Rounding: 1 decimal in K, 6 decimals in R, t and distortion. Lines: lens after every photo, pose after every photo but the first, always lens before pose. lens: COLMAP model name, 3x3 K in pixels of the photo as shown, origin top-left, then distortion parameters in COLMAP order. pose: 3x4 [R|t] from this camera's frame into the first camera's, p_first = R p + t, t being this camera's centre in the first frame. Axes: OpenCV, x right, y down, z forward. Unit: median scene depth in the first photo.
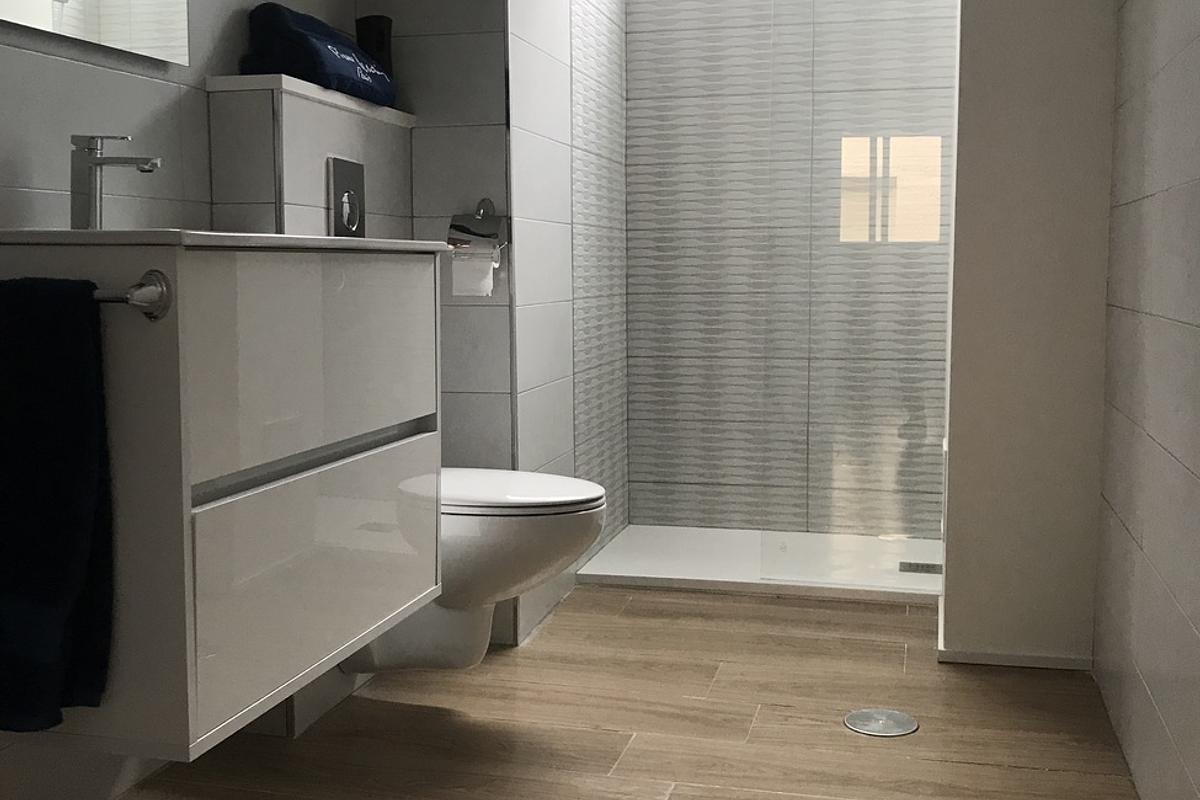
lens RADIAL K [[1265.2, 0, 600.0], [0, 1265.2, 400.0], [0, 0, 1]] dist [0.107950, -0.400614]
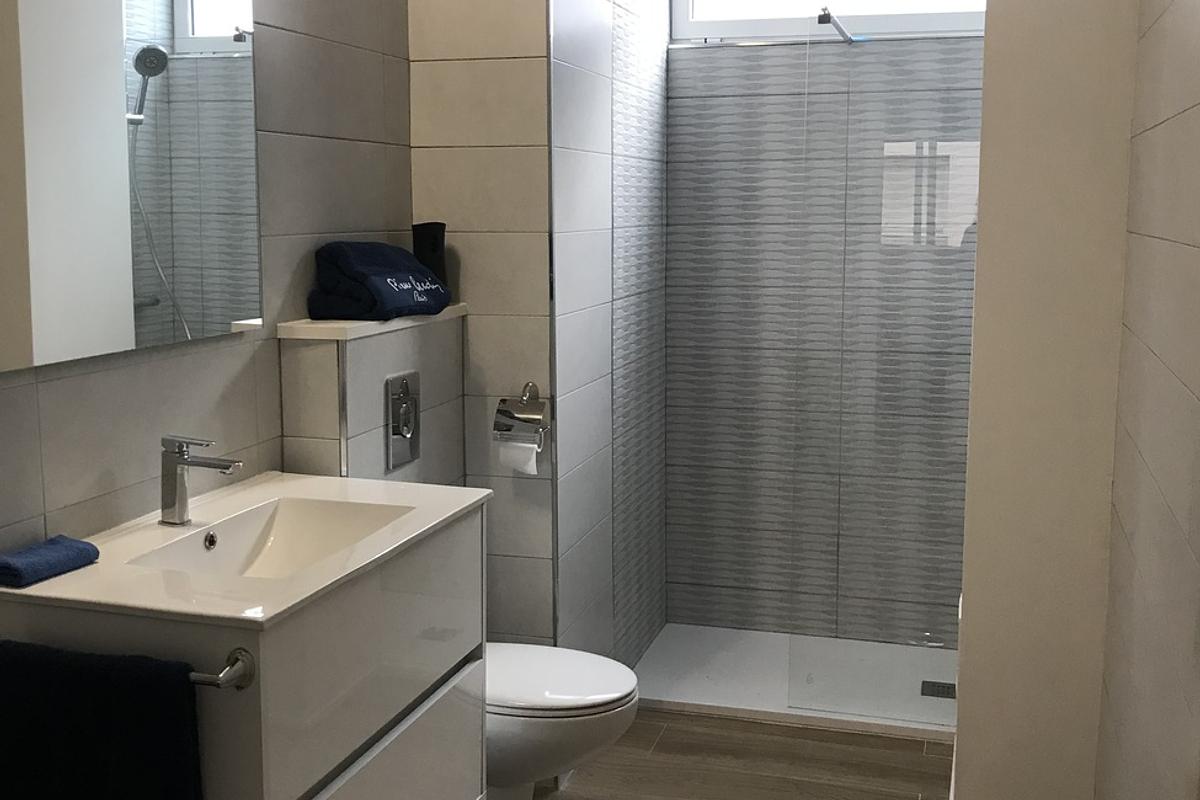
lens RADIAL K [[1272.8, 0, 597.3], [0, 1272.8, 351.7], [0, 0, 1]] dist [0.006913, 0.008614]
pose [[0.999152, 0.008797, -0.040213, 0.008983], [-0.008271, 0.999878, 0.013237, -0.192691], [0.040325, -0.012893, 0.999103, -0.069852]]
